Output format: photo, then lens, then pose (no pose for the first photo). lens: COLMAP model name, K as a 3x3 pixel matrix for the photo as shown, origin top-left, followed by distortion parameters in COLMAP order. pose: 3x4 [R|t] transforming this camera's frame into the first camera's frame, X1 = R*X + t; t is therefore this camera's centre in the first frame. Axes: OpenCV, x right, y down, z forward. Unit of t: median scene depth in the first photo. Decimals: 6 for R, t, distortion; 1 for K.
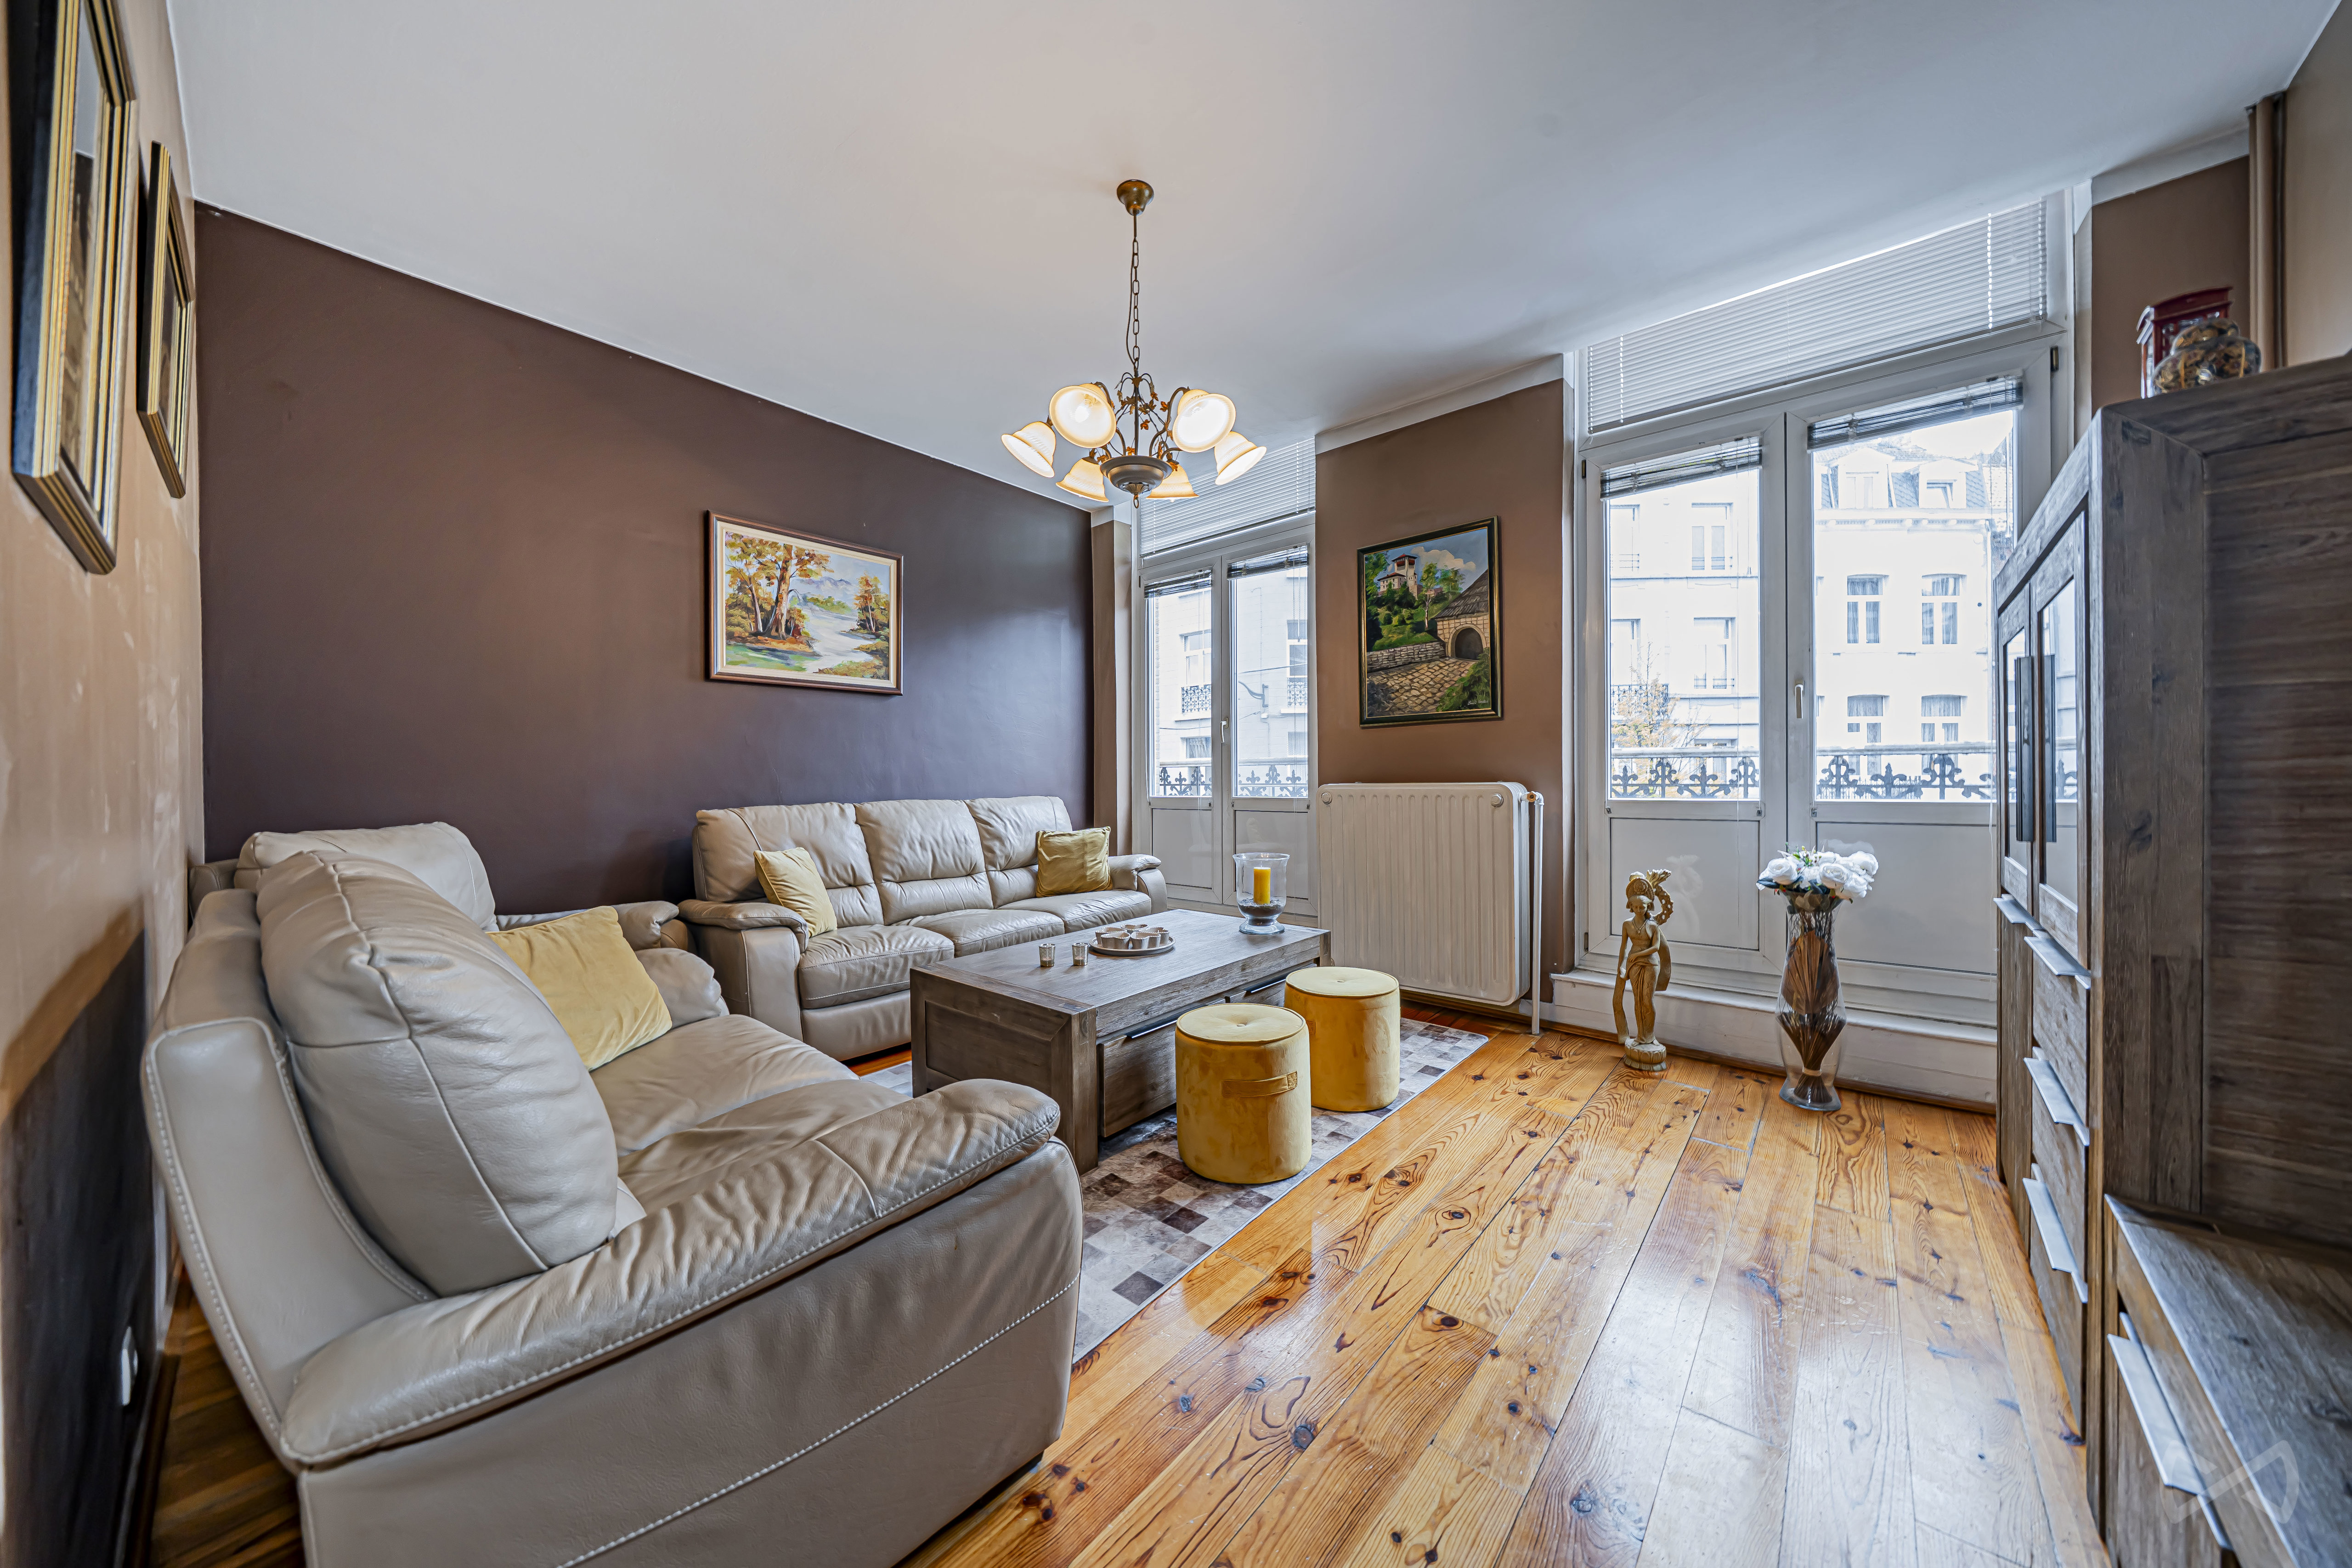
lens RADIAL K [[805.5, 0, 1168.0], [0, 805.5, 775.7], [0, 0, 1]] dist [-0.003218, -0.000064]
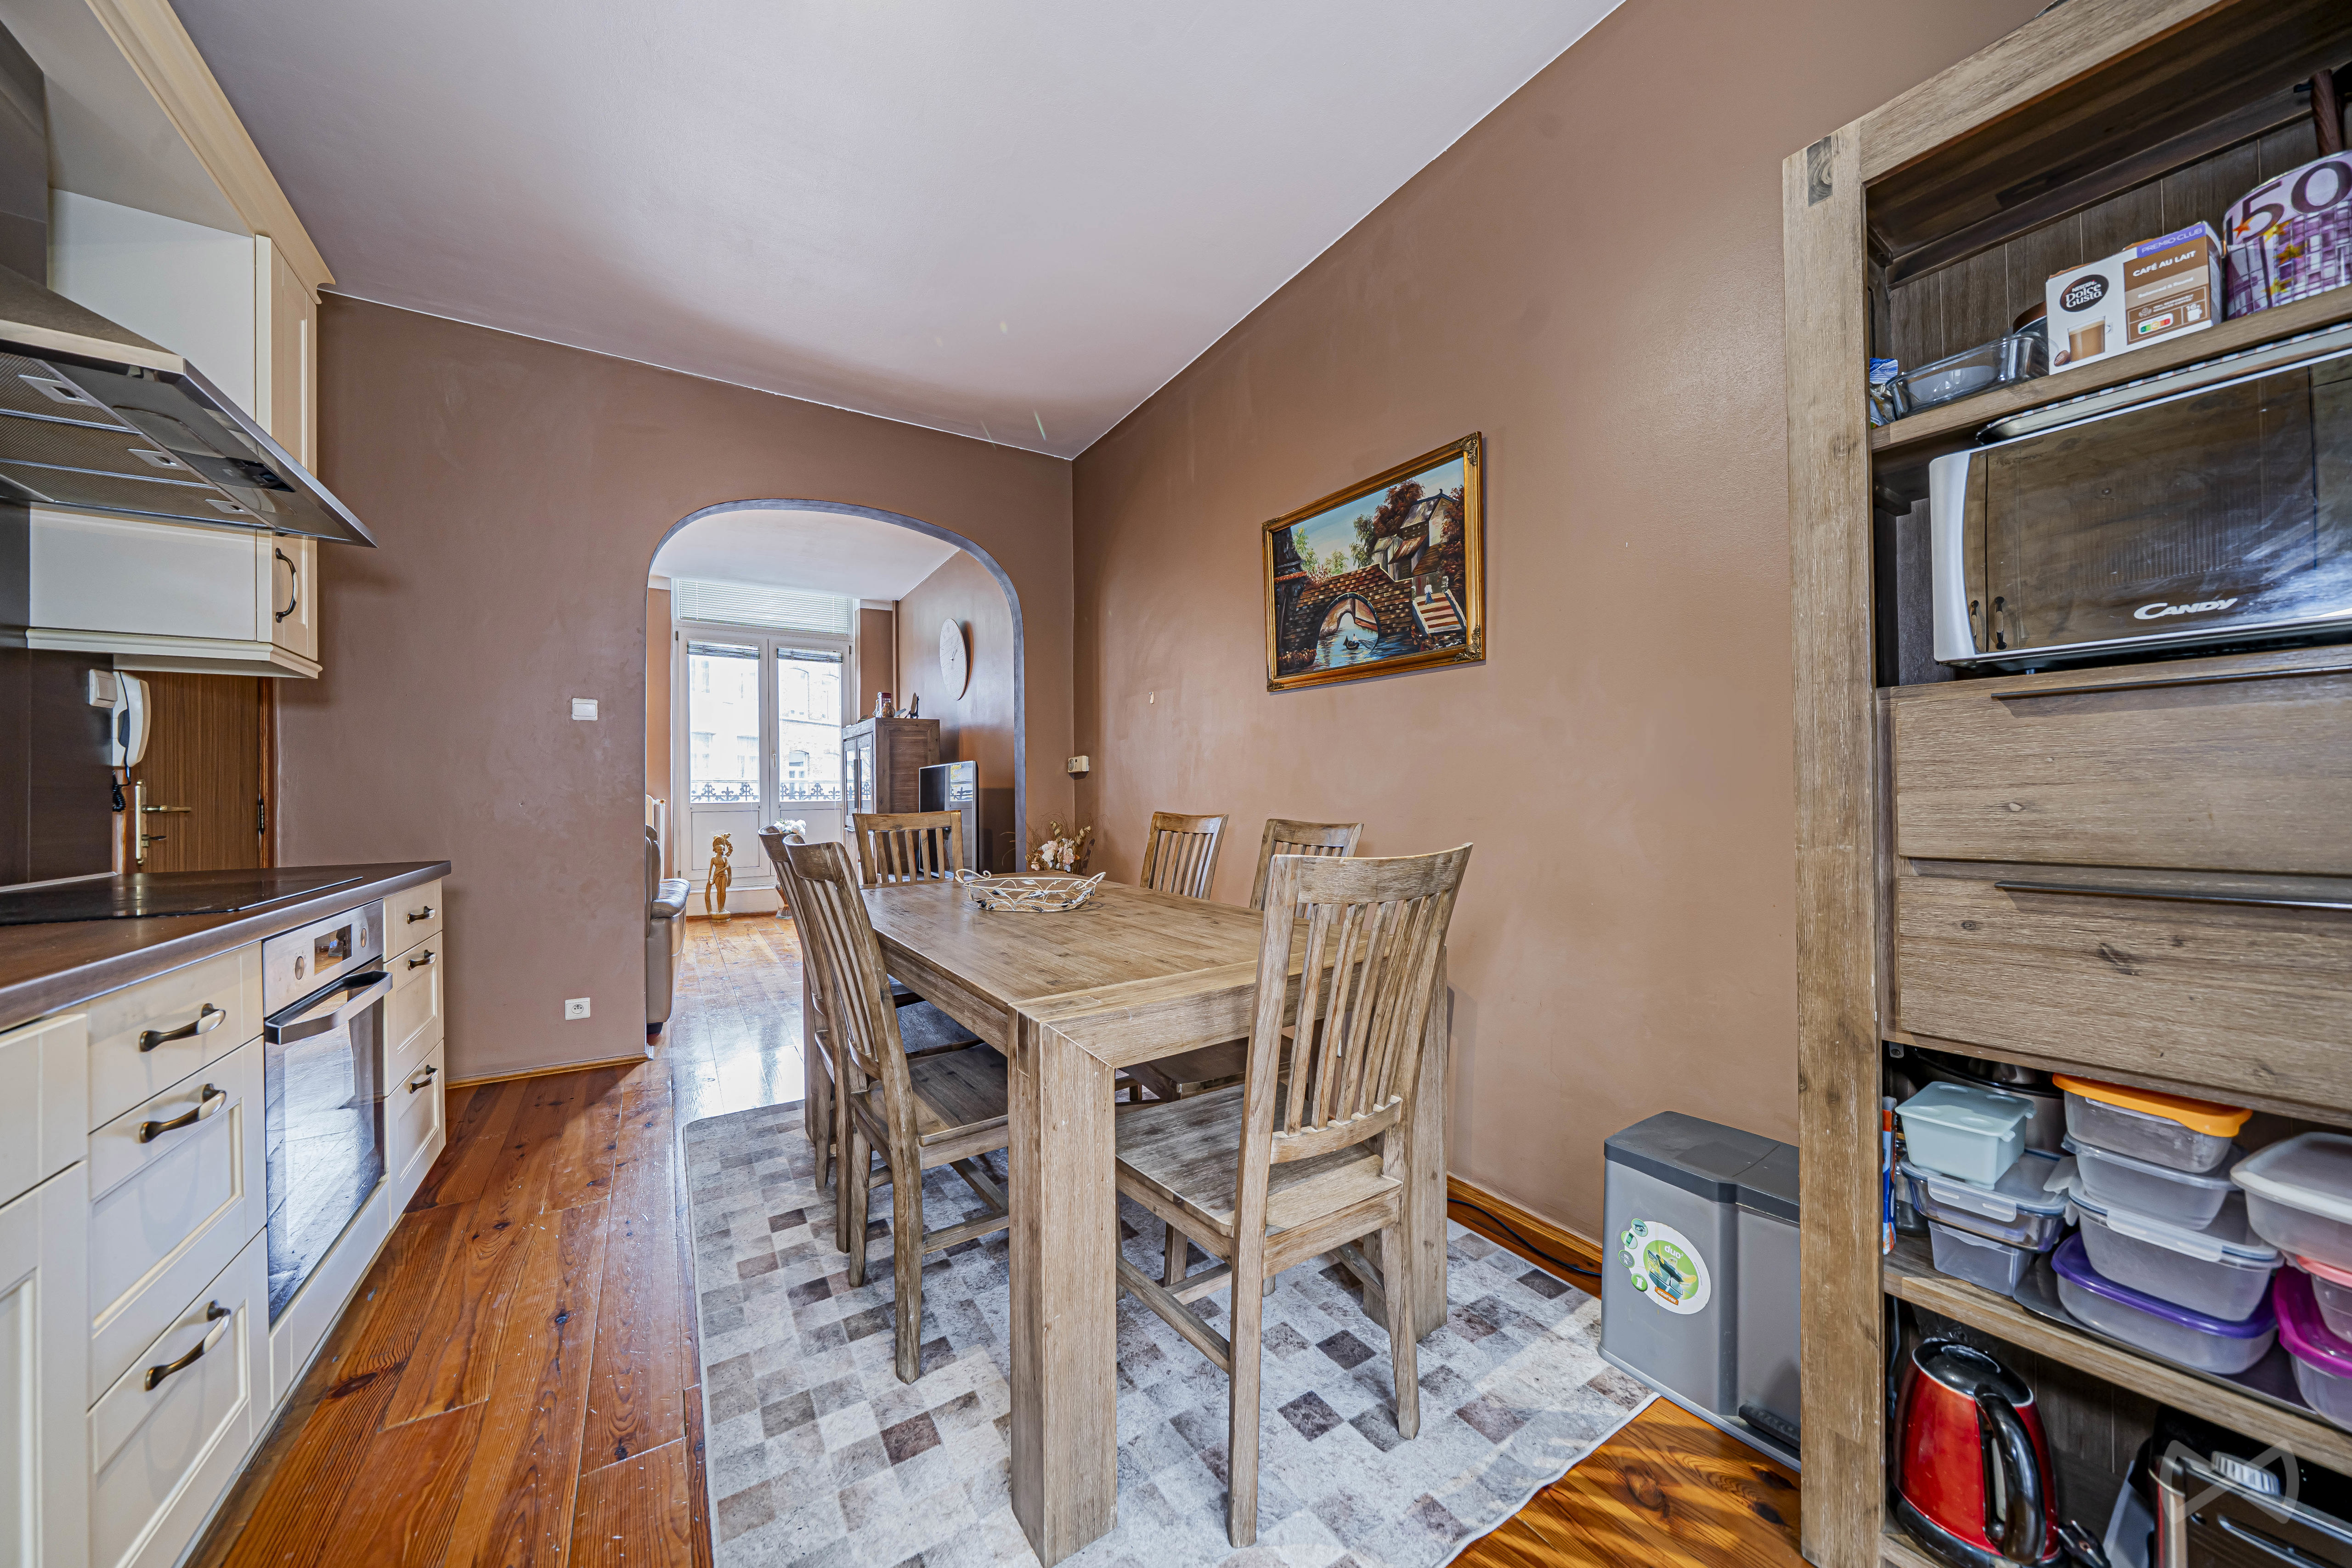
lens RADIAL K [[805.5, 0, 1183.0], [0, 805.5, 792.8], [0, 0, 1]] dist [-0.003218, -0.000064]
pose [[0.281758, -0.000986, 0.959485, -1.184519], [0.006022, 0.999982, -0.000741, 0.013282], [-0.959467, 0.005987, 0.281759, -0.857143]]
